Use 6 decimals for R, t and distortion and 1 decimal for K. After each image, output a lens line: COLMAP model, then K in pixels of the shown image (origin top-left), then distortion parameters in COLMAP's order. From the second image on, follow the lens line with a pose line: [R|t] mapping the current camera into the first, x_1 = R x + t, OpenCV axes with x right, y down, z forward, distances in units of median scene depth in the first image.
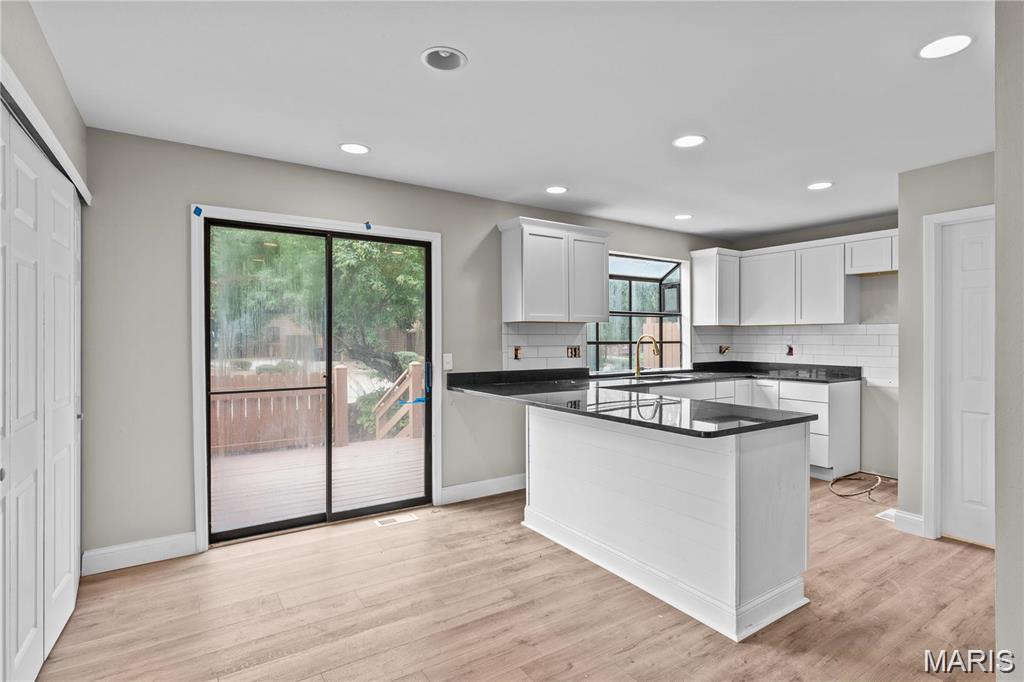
lens RADIAL K [[515.2, 0, 520.7], [0, 515.2, 339.6], [0, 0, 1]] dist [0.002678, -0.000809]
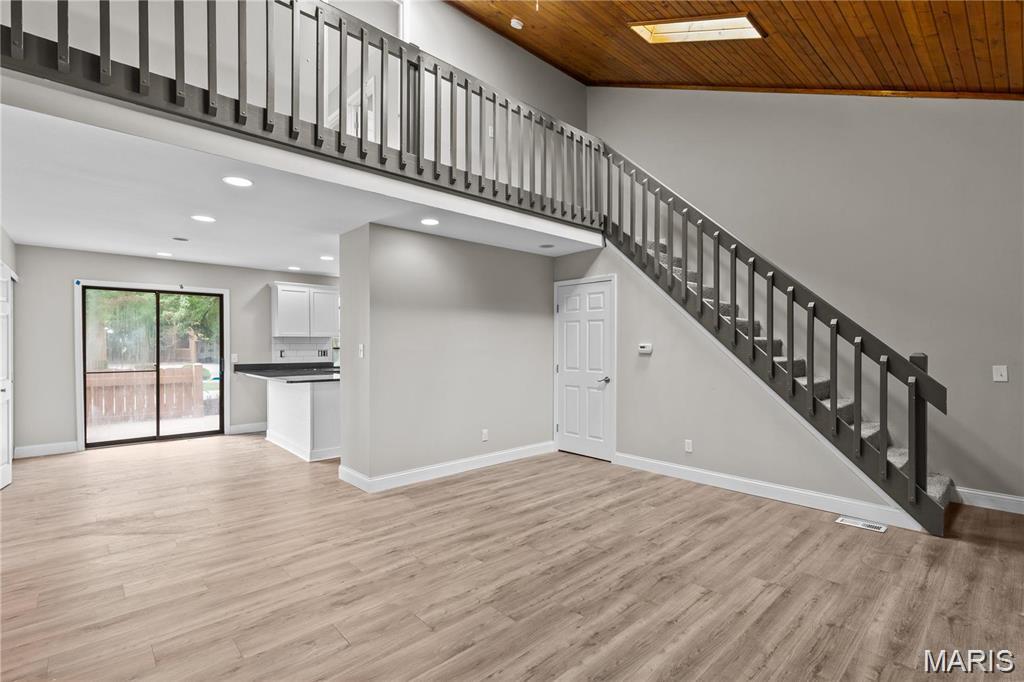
lens RADIAL K [[466.9, 0, 513.0], [0, 466.9, 348.2], [0, 0, 1]] dist [0.007494, -0.000914]
pose [[0.988153, 0.001807, 0.153460, 0.583258], [-0.002722, 0.999980, 0.005751, -0.005244], [-0.153447, -0.006101, 0.988138, -0.812452]]
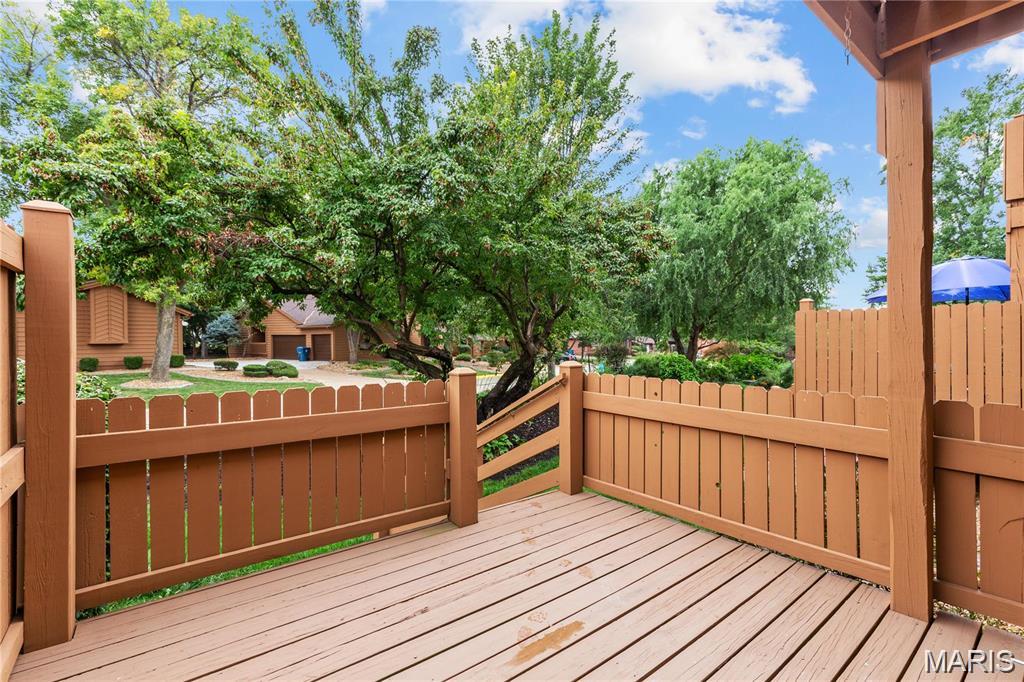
lens RADIAL K [[466.9, 0, 513.5], [0, 466.9, 341.7], [0, 0, 1]] dist [0.007494, -0.000914]
pose [[0.998008, 0.000070, 0.063093, -0.563342], [-0.000128, 1.000000, 0.000909, 0.044049], [-0.063093, -0.000915, 0.998007, 0.896845]]
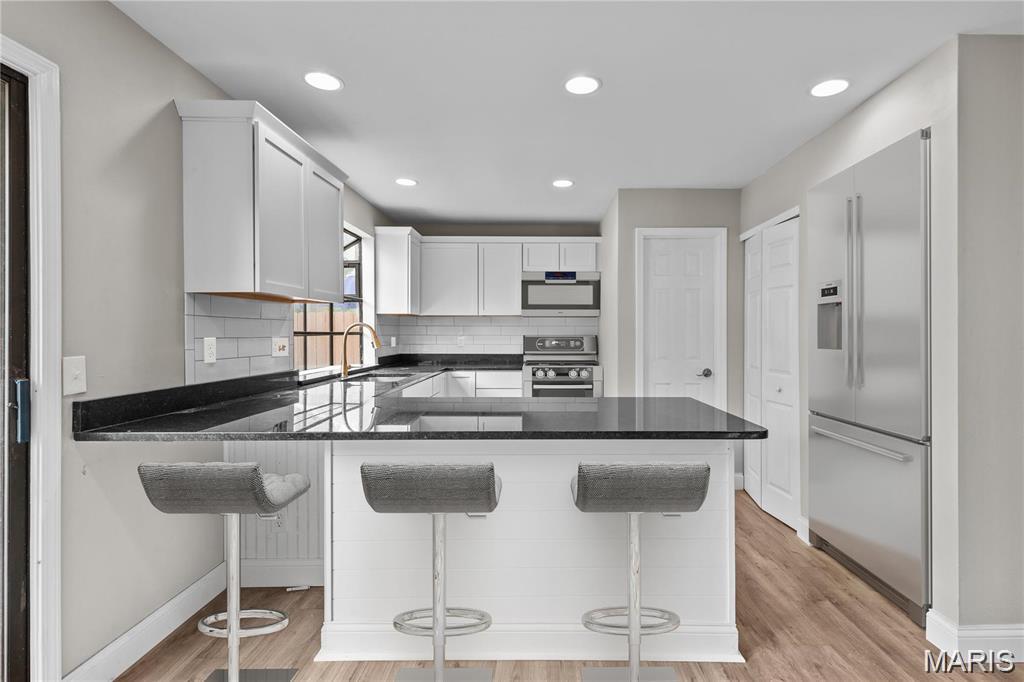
lens RADIAL K [[488.5, 0, 541.6], [0, 488.5, 334.4], [0, 0, 1]] dist [0.003842, -0.000928]
pose [[0.555635, -0.001617, 0.831425, -0.258693], [0.002513, 0.999997, 0.000265, 0.010057], [-0.831422, 0.001942, 0.555638, 0.444236]]
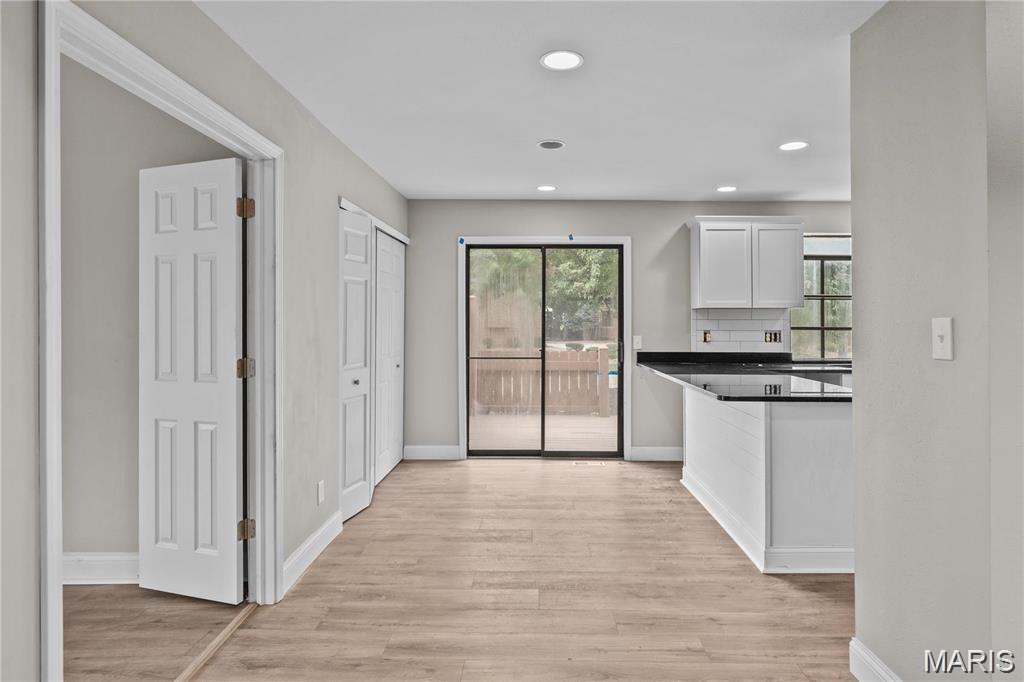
lens RADIAL K [[568.9, 0, 535.3], [0, 568.9, 316.0], [0, 0, 1]] dist [0.004700, 0.000987]
pose [[0.829472, -0.002423, -0.558543, 0.394254], [-0.005082, 0.999916, -0.011886, -0.001461], [0.558525, 0.012697, 0.829391, -0.230075]]
